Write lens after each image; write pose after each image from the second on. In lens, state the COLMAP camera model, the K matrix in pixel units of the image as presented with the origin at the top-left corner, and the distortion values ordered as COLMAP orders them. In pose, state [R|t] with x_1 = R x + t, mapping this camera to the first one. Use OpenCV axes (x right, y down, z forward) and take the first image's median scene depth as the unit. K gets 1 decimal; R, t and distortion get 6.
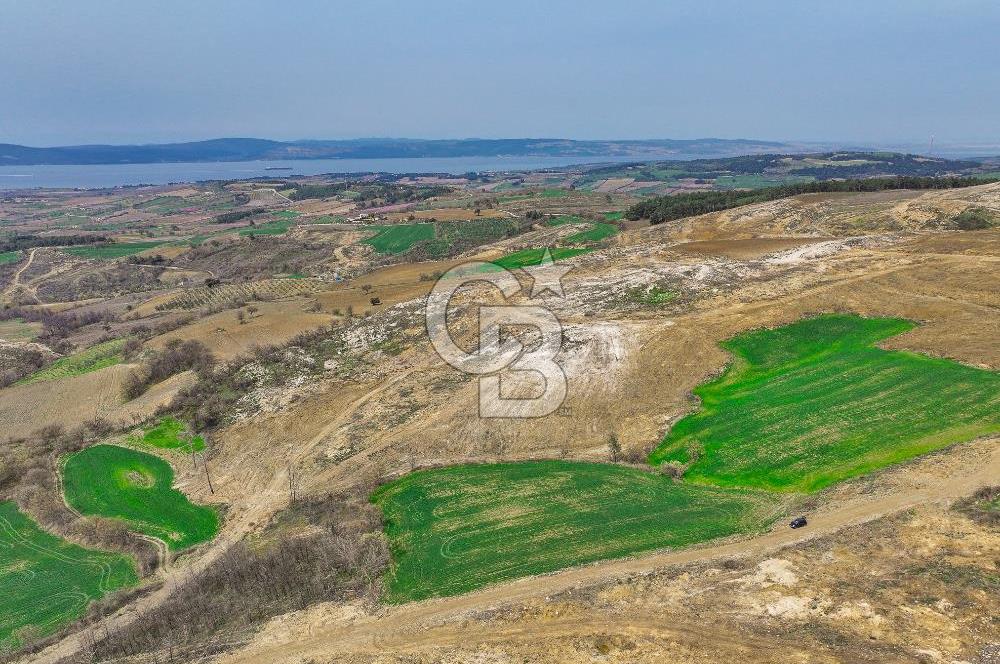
lens RADIAL K [[710.7, 0, 513.0], [0, 710.7, 346.5], [0, 0, 1]] dist [-0.000076, 0.010593]
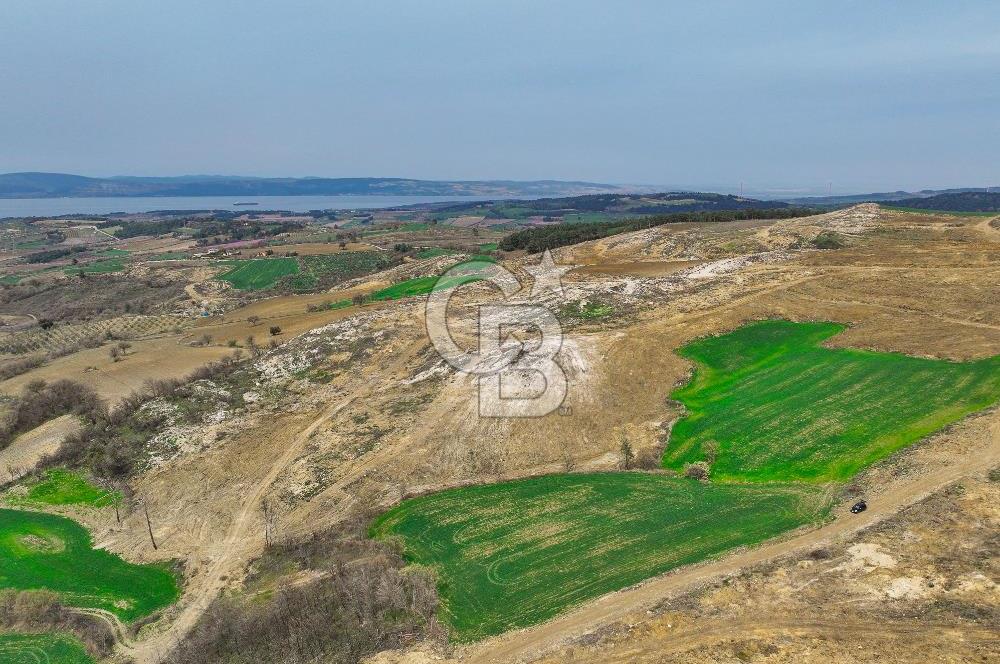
lens RADIAL K [[710.7, 0, 520.1], [0, 710.7, 374.8], [0, 0, 1]] dist [-0.000076, 0.010593]
pose [[0.974027, -0.047955, 0.221296, -0.158194], [0.051845, 0.998585, -0.011797, 0.032281], [-0.220417, 0.022964, 0.975135, 0.087839]]
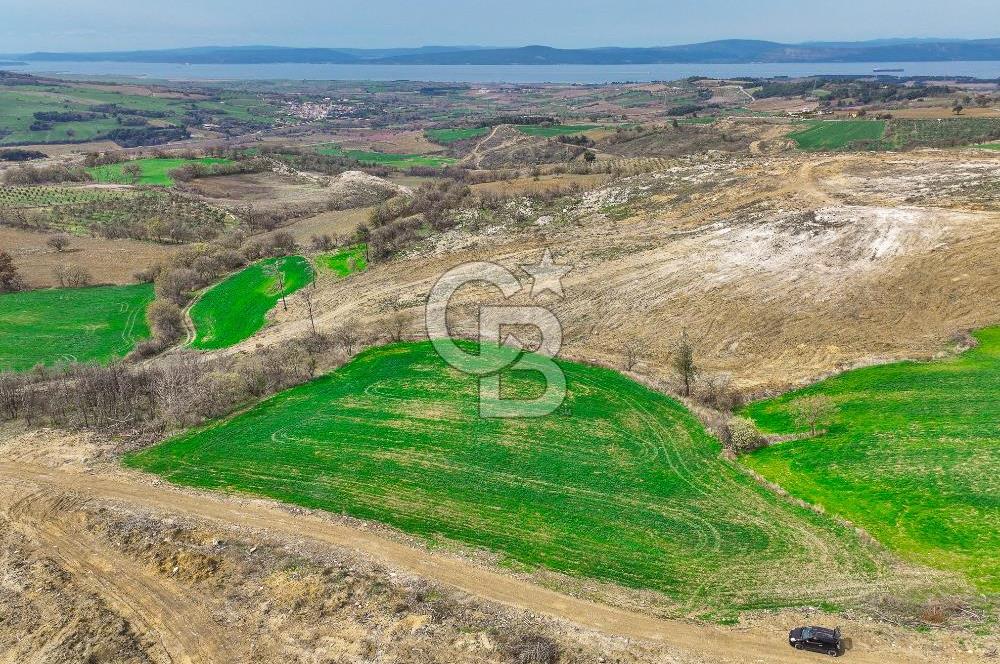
lens RADIAL K [[710.7, 0, 511.4], [0, 710.7, 334.9], [0, 0, 1]] dist [-0.000076, 0.010593]
pose [[0.789551, 0.227561, -0.569934, 0.273493], [-0.169000, 0.973424, 0.154544, 0.042212], [0.589956, -0.025701, 0.807026, 0.379688]]
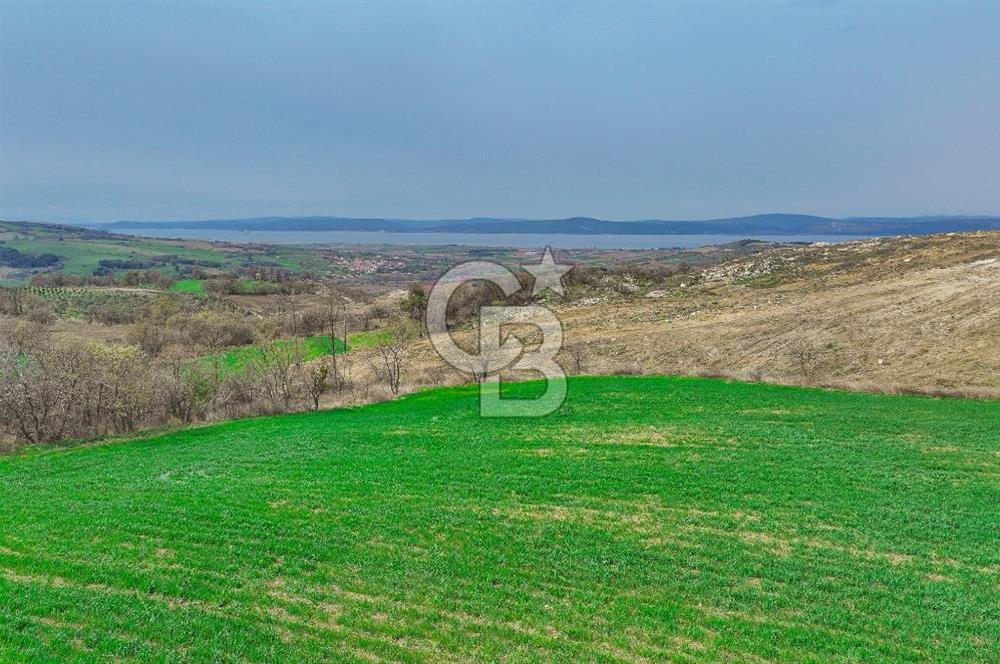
lens RADIAL K [[723.1, 0, 494.2], [0, 723.1, 297.4], [0, 0, 1]] dist [0.000781, 0.008522]
pose [[0.736379, 0.071780, -0.672751, 0.077870], [-0.195809, 0.974412, -0.110363, 0.157023], [0.647615, 0.213000, 0.731591, 0.562588]]
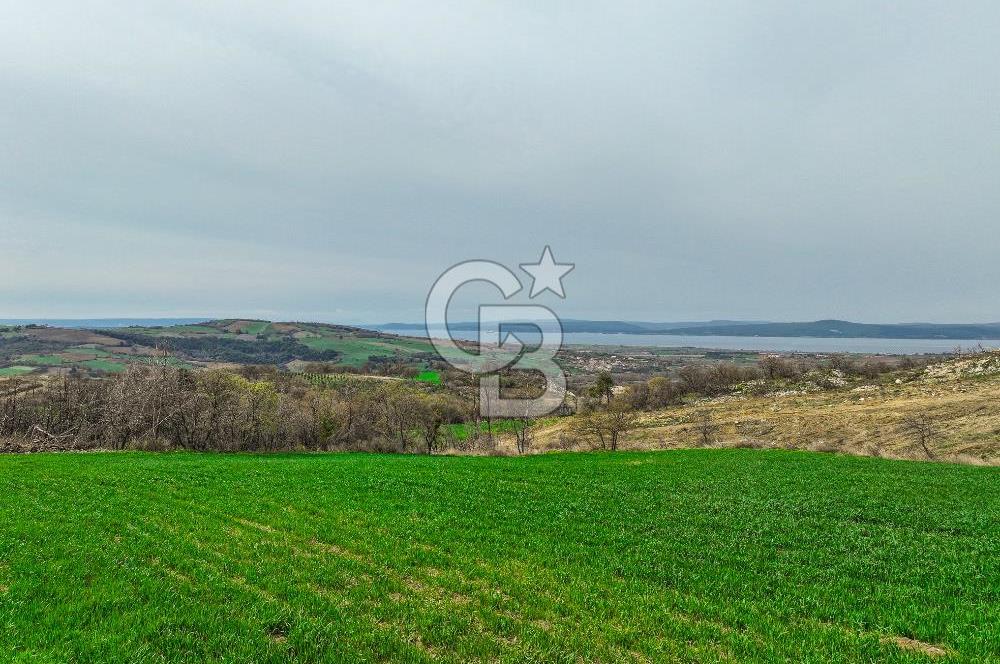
lens RADIAL K [[710.7, 0, 512.2], [0, 710.7, 327.0], [0, 0, 1]] dist [-0.000076, 0.010593]
pose [[0.497886, 0.006581, -0.867217, 0.124895], [-0.253630, 0.957356, -0.138349, 0.161990], [0.829326, 0.288834, 0.478324, 0.593145]]
